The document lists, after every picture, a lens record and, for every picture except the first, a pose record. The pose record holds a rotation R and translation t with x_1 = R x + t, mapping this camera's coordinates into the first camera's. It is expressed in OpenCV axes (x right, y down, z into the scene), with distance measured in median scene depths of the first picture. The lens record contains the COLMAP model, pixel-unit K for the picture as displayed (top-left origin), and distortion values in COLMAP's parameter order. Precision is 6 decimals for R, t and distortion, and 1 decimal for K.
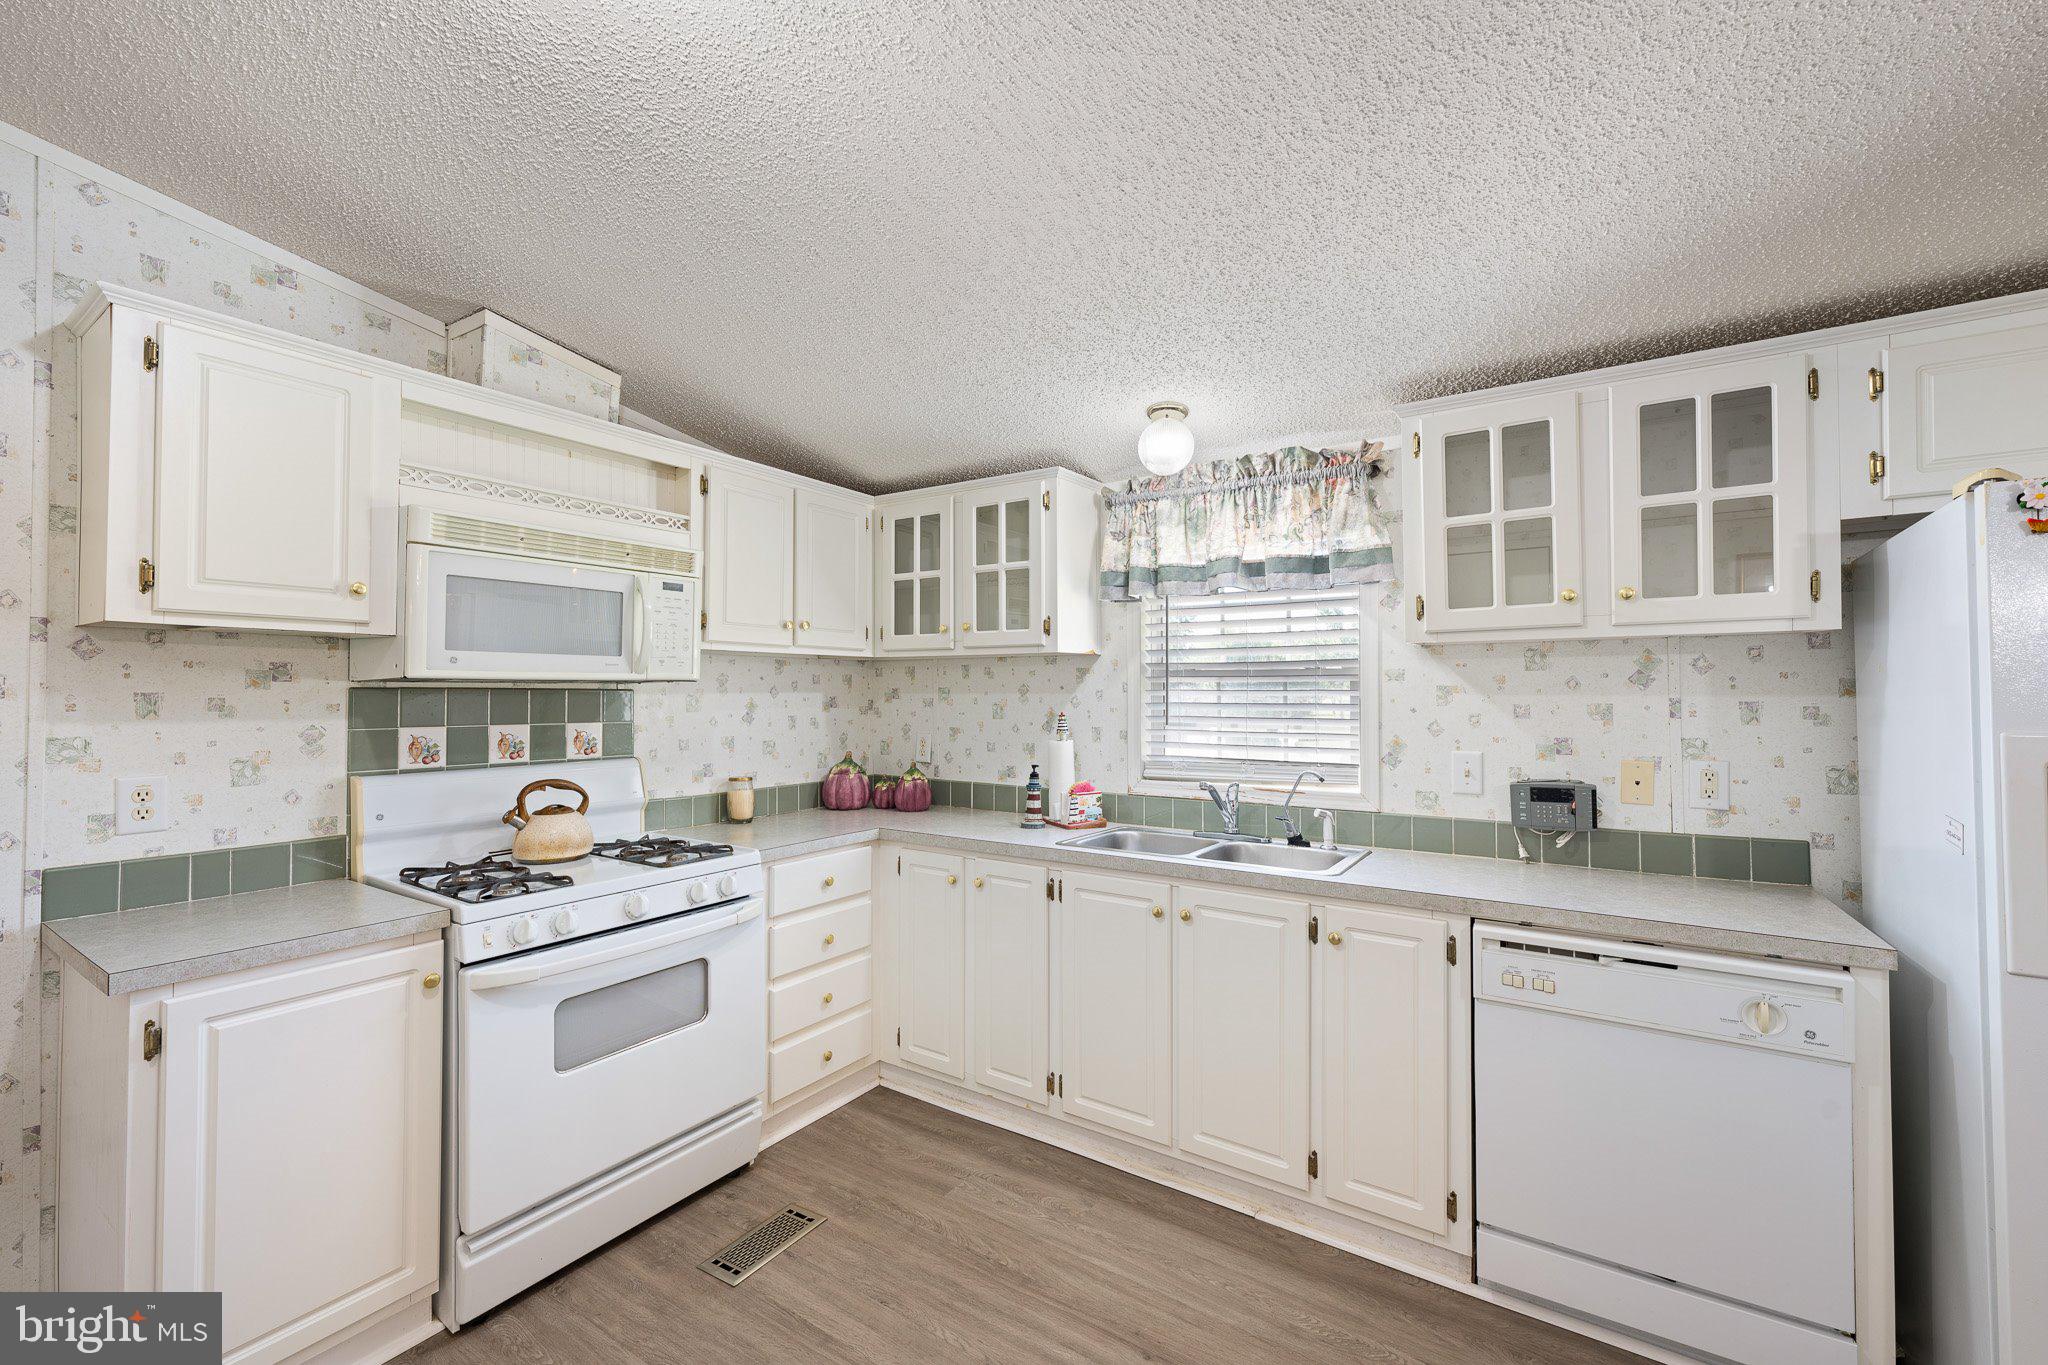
lens RADIAL K [[836.5, 0, 1017.0], [0, 836.5, 678.6], [0, 0, 1]] dist [-0.000270, 0.001289]
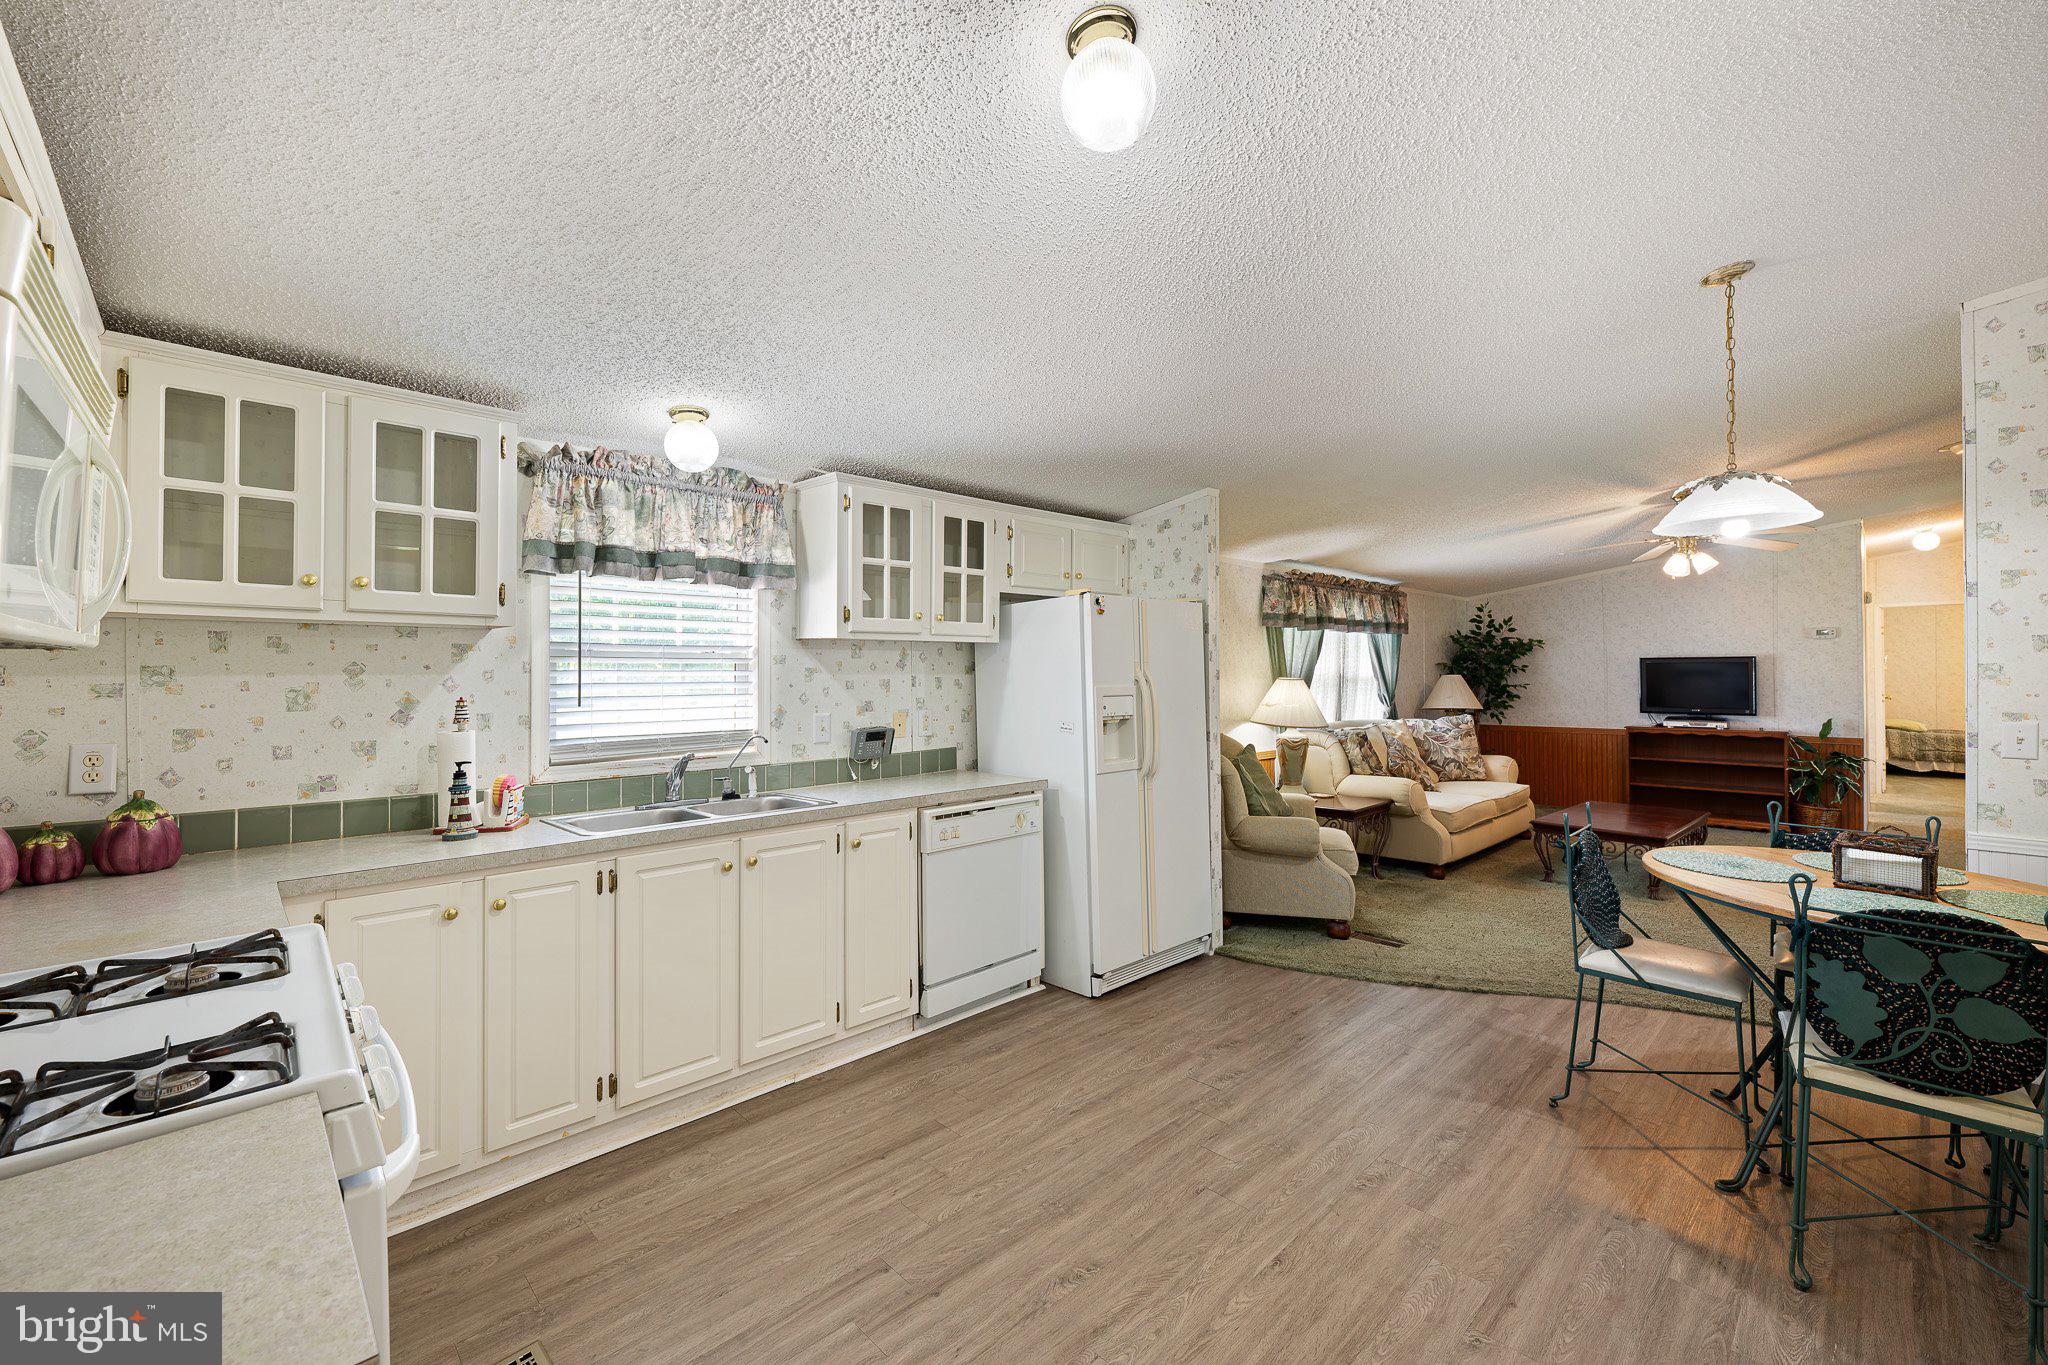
lens RADIAL K [[836.5, 0, 1020.9], [0, 836.5, 672.5], [0, 0, 1]] dist [-0.000270, 0.001289]
pose [[0.205925, 0.005564, 0.978552, -0.800618], [-0.006867, 0.999967, -0.004240, 0.019622], [-0.978544, -0.005846, 0.205956, 0.358834]]
